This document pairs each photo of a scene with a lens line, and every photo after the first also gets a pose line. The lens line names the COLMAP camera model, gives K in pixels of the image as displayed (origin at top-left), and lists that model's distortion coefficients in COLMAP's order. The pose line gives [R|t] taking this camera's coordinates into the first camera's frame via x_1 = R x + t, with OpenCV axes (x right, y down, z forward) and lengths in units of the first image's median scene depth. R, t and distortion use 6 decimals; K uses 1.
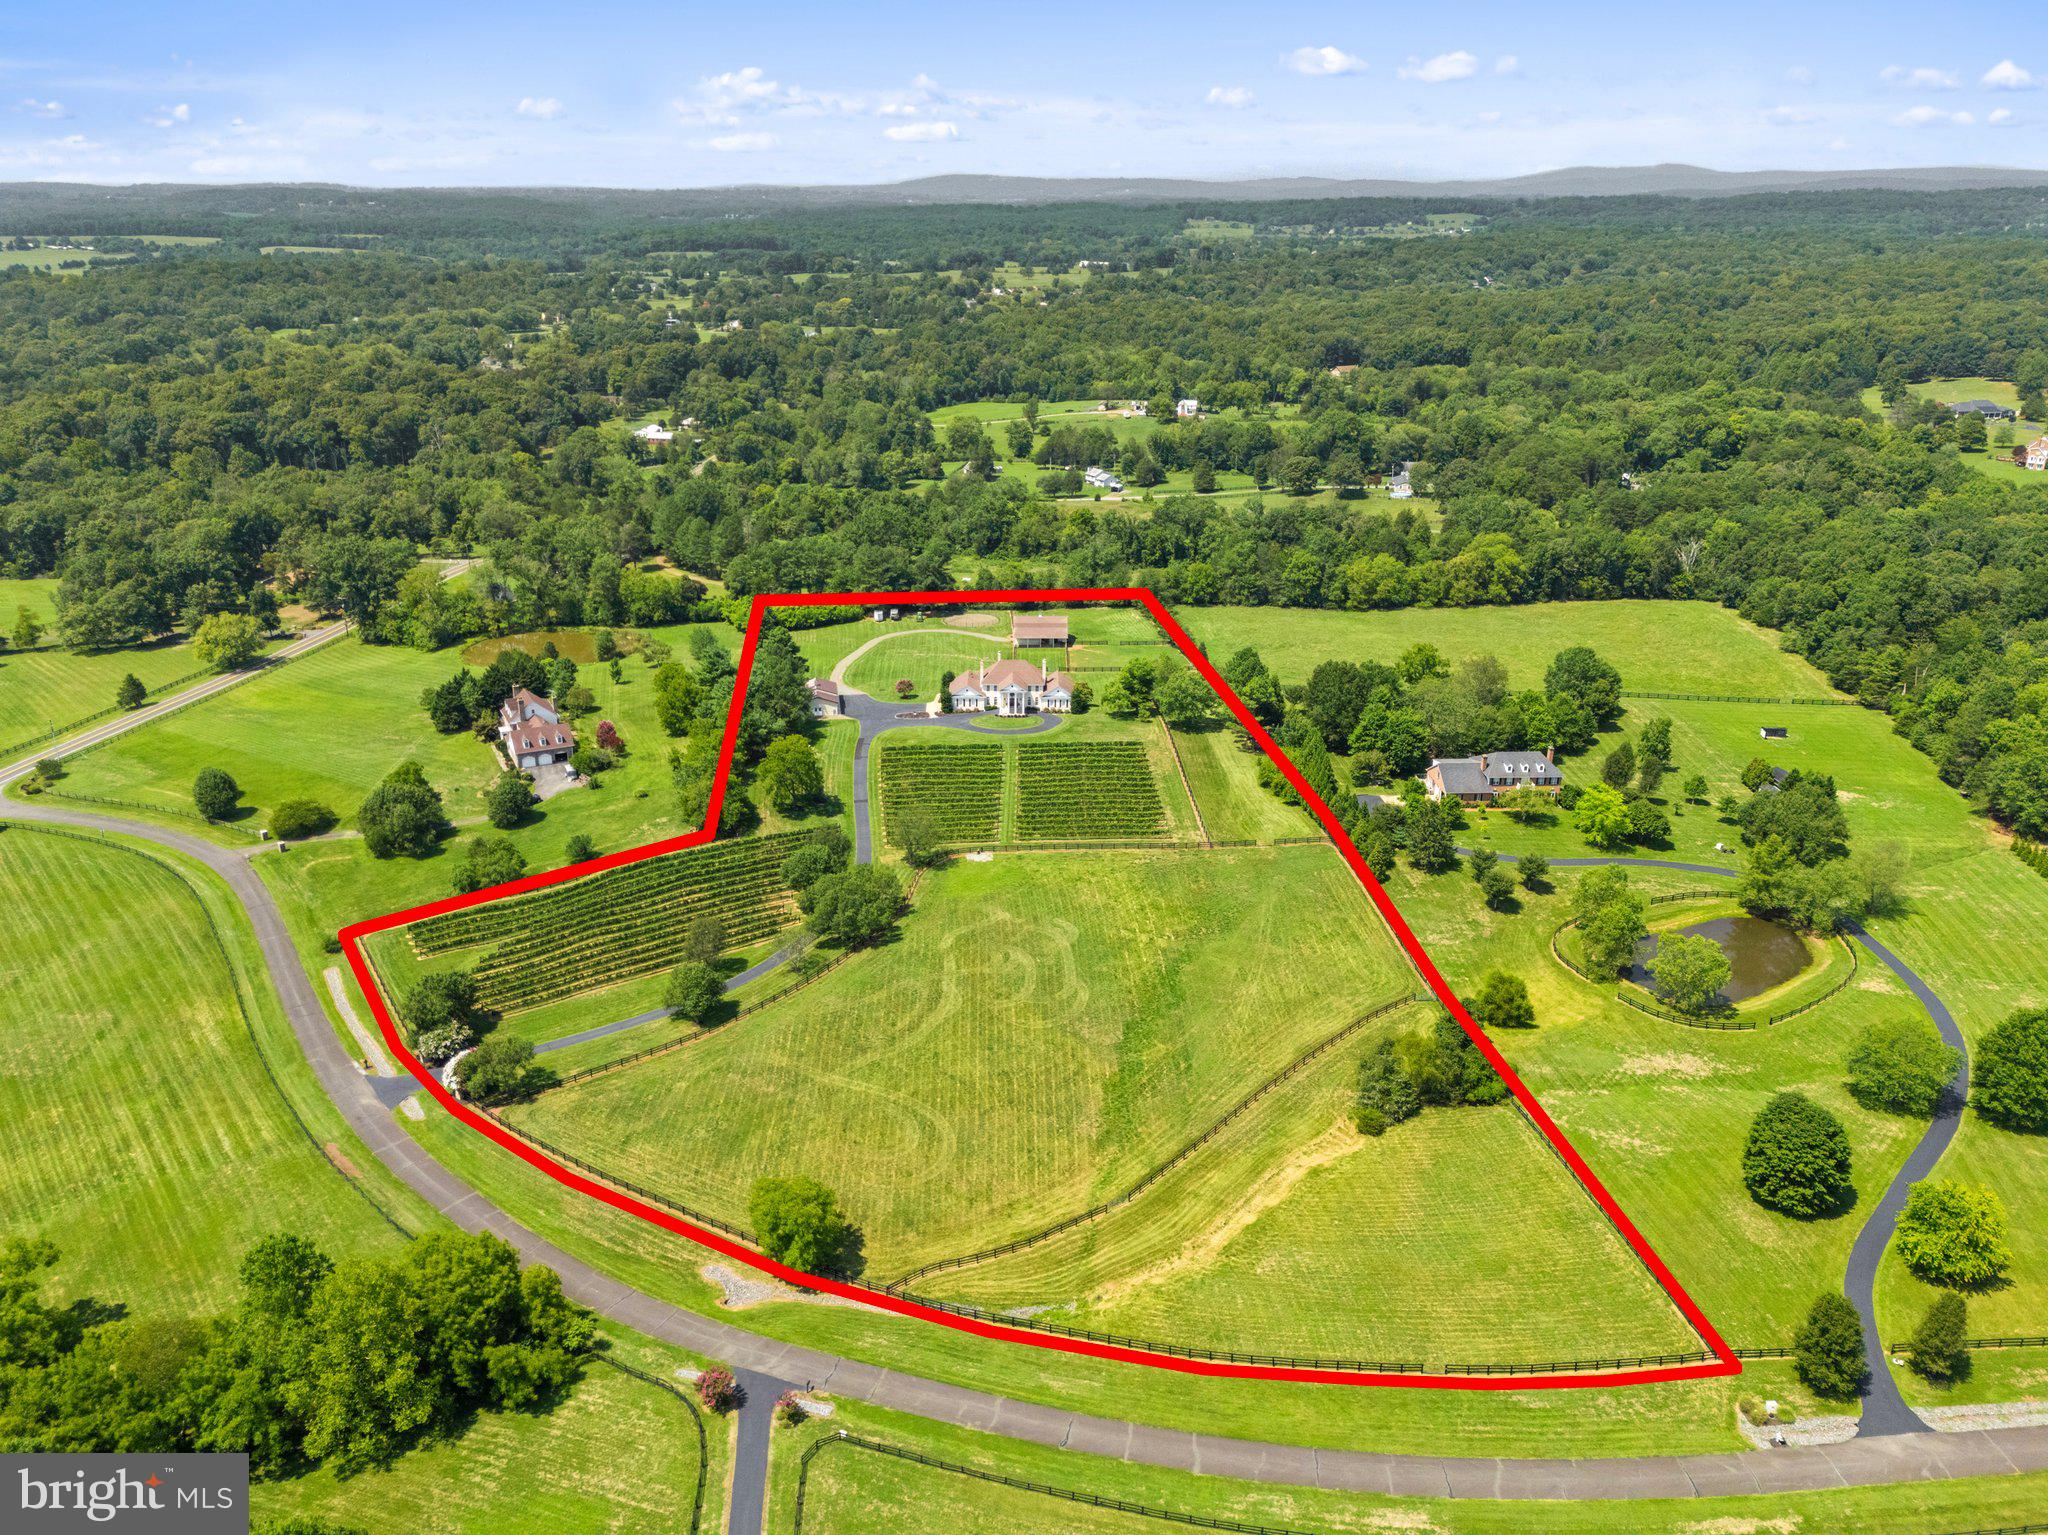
lens RADIAL K [[1494.8, 0, 1005.4], [0, 1494.8, 769.2], [0, 0, 1]] dist [0.108810, -0.131113]
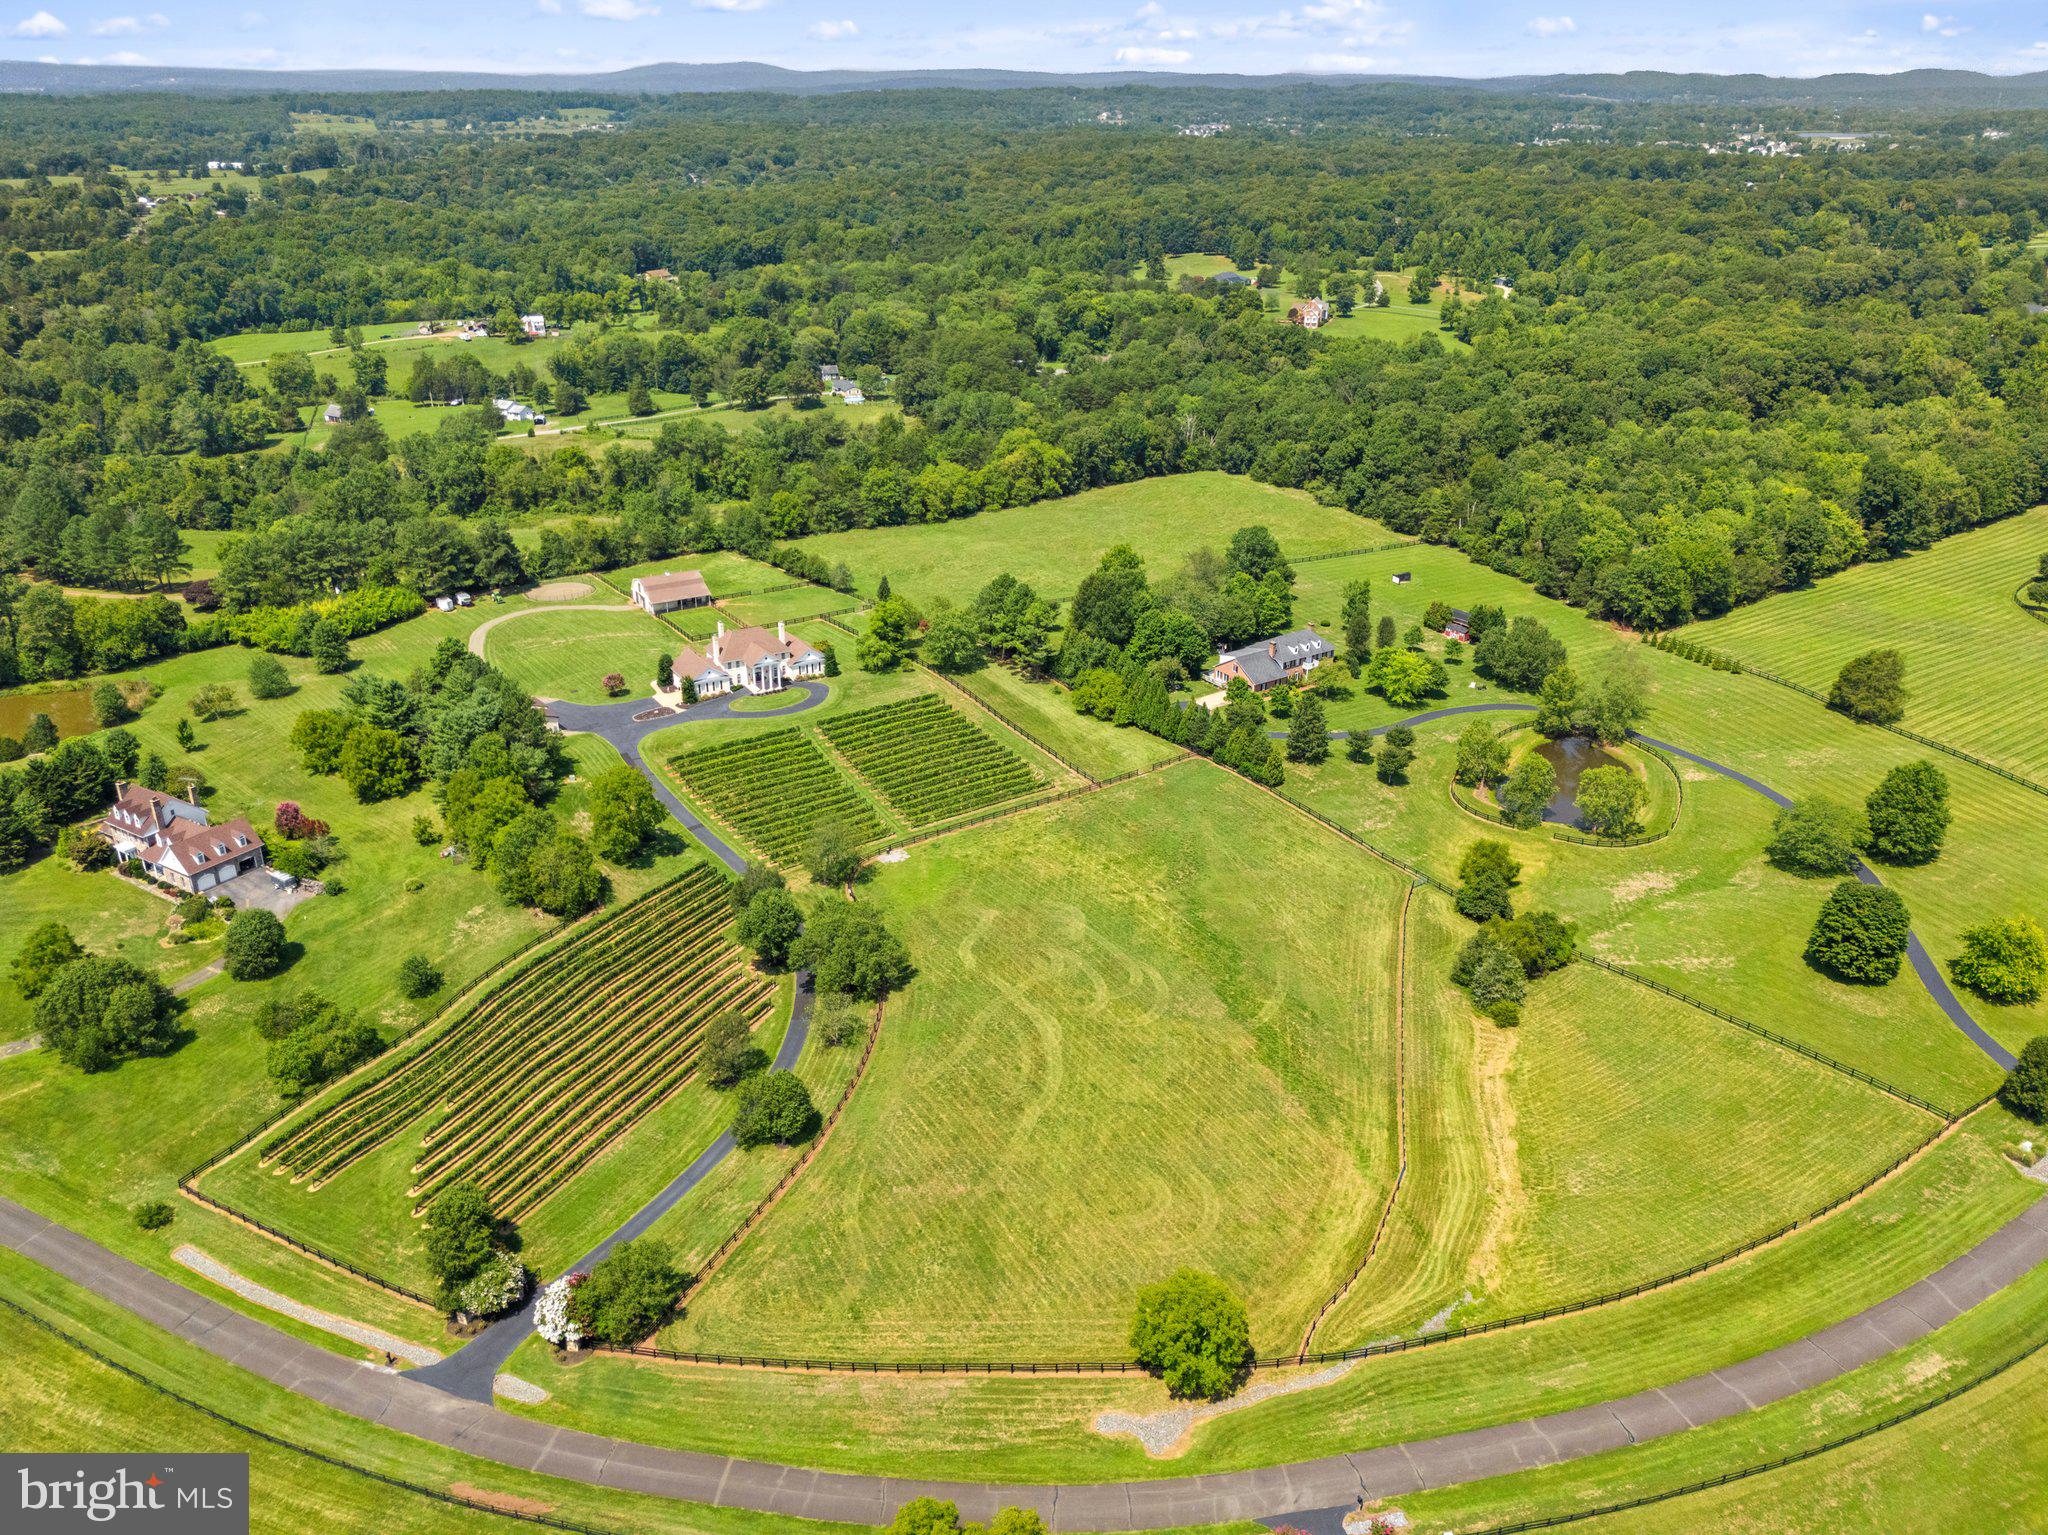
lens RADIAL K [[1494.8, 0, 1005.4], [0, 1494.8, 769.2], [0, 0, 1]] dist [0.108810, -0.131113]
pose [[0.855879, -0.214040, 0.470806, -0.223698], [0.186243, 0.976821, 0.105516, -0.043747], [-0.482478, -0.002624, 0.875904, 0.128064]]
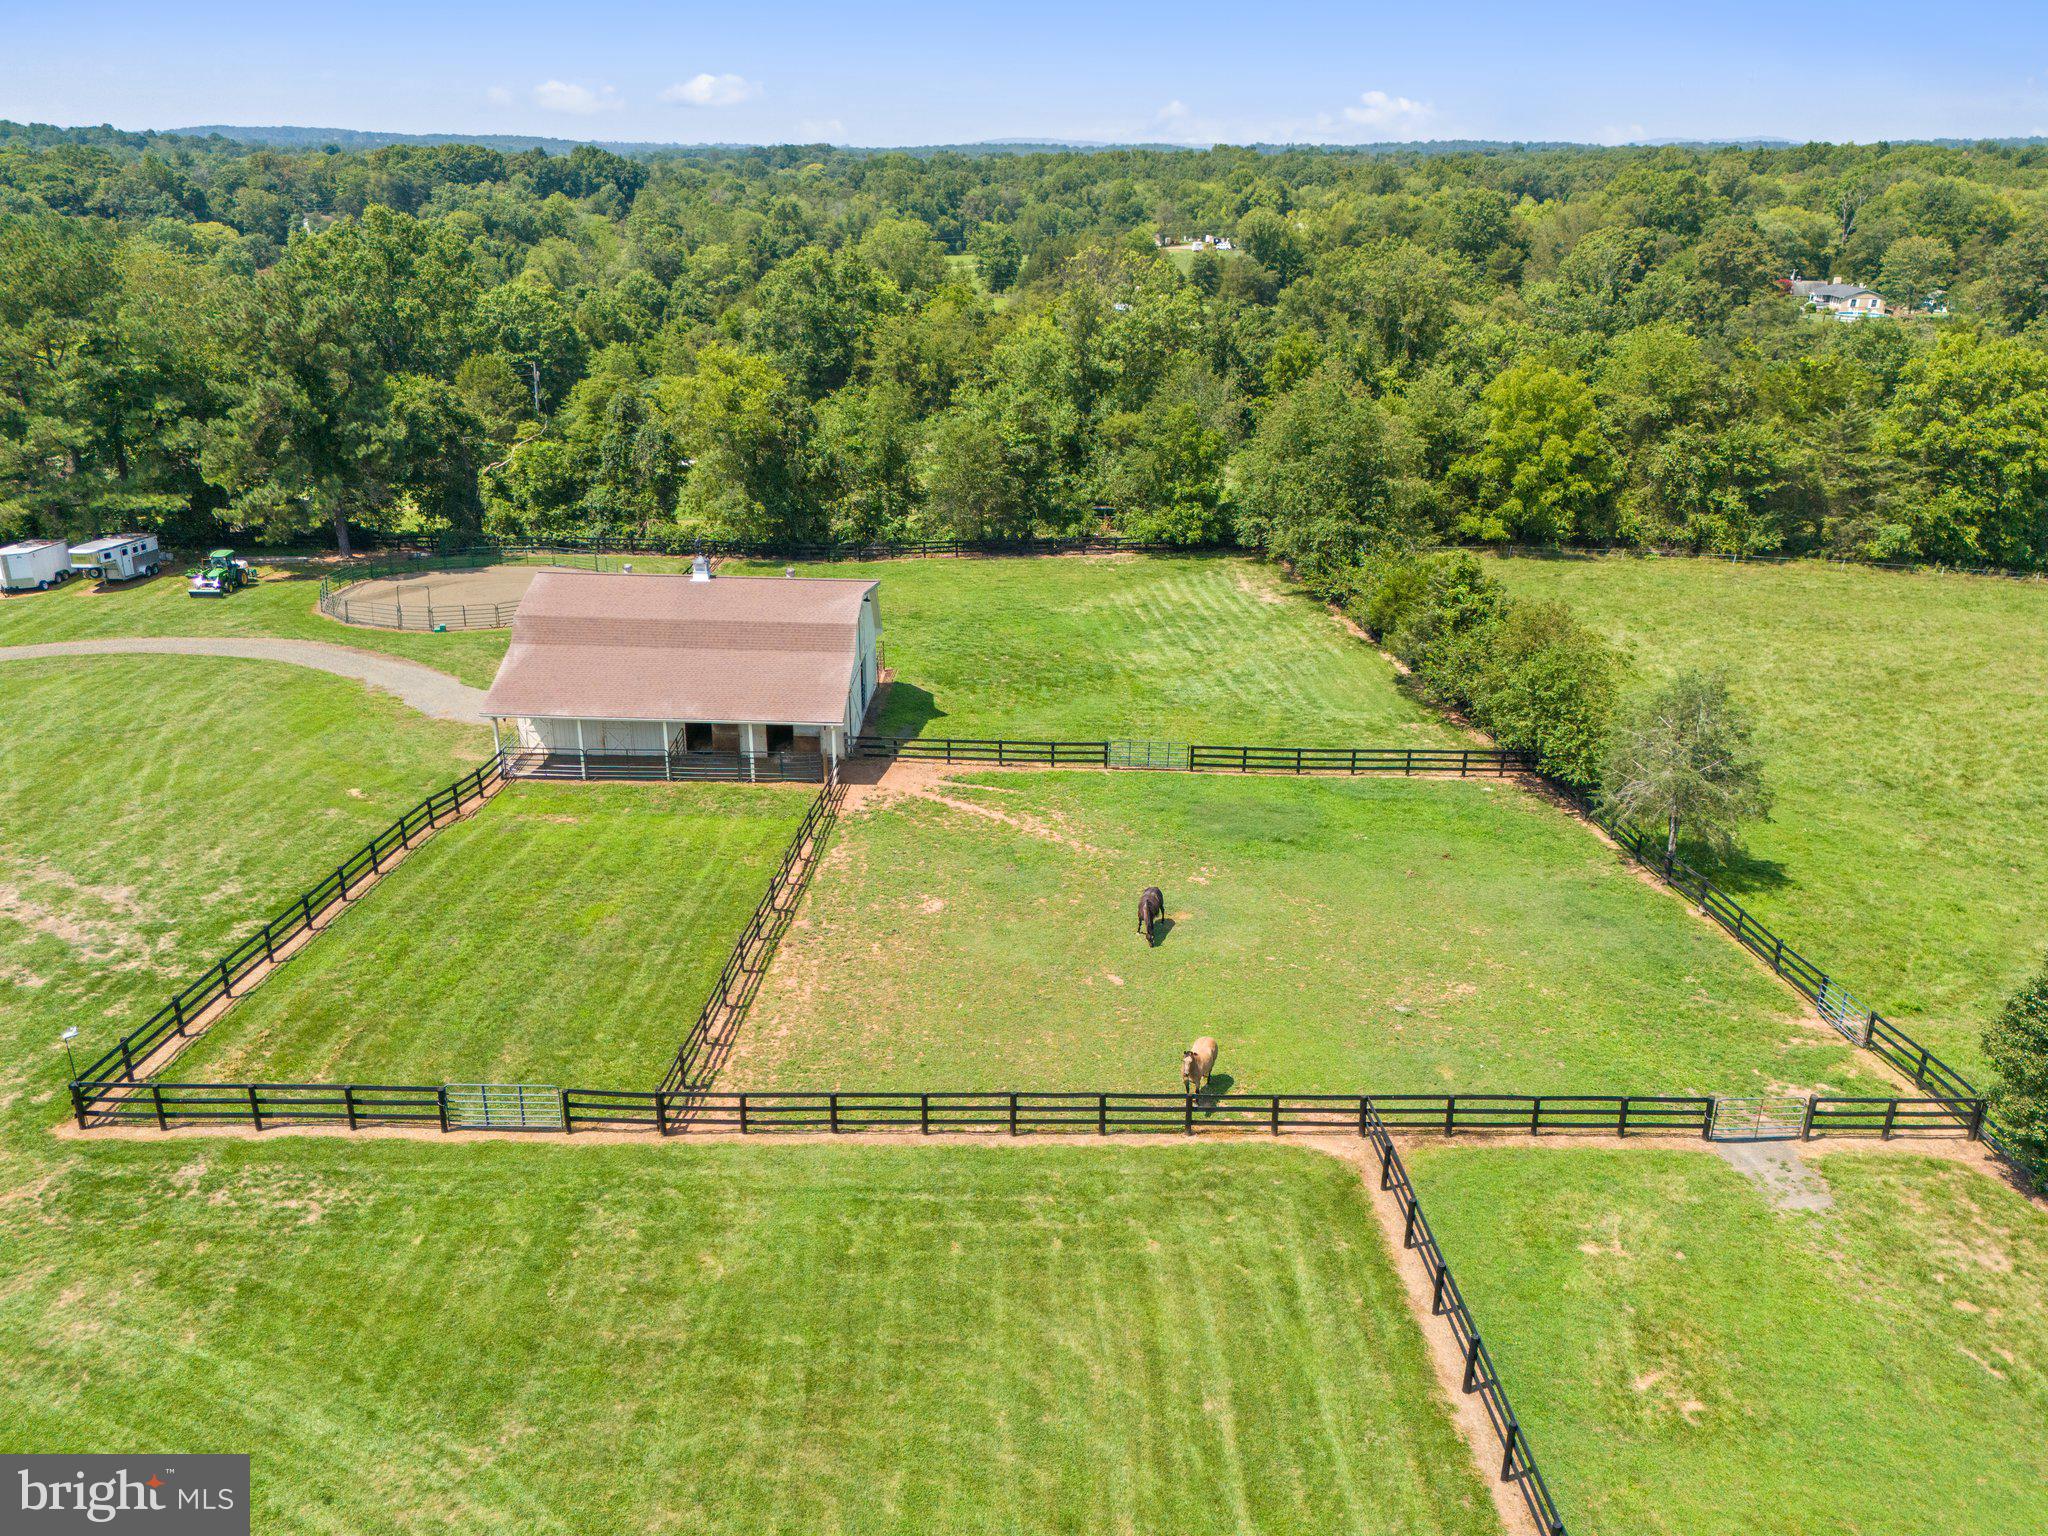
lens RADIAL K [[1494.8, 0, 1005.4], [0, 1494.8, 769.7], [0, 0, 1]] dist [0.108810, -0.131113]
pose [[0.999179, 0.022229, -0.033884, 0.056954], [-0.021824, 0.999686, 0.012273, -0.076870], [0.034147, -0.011523, 0.999350, 0.763814]]
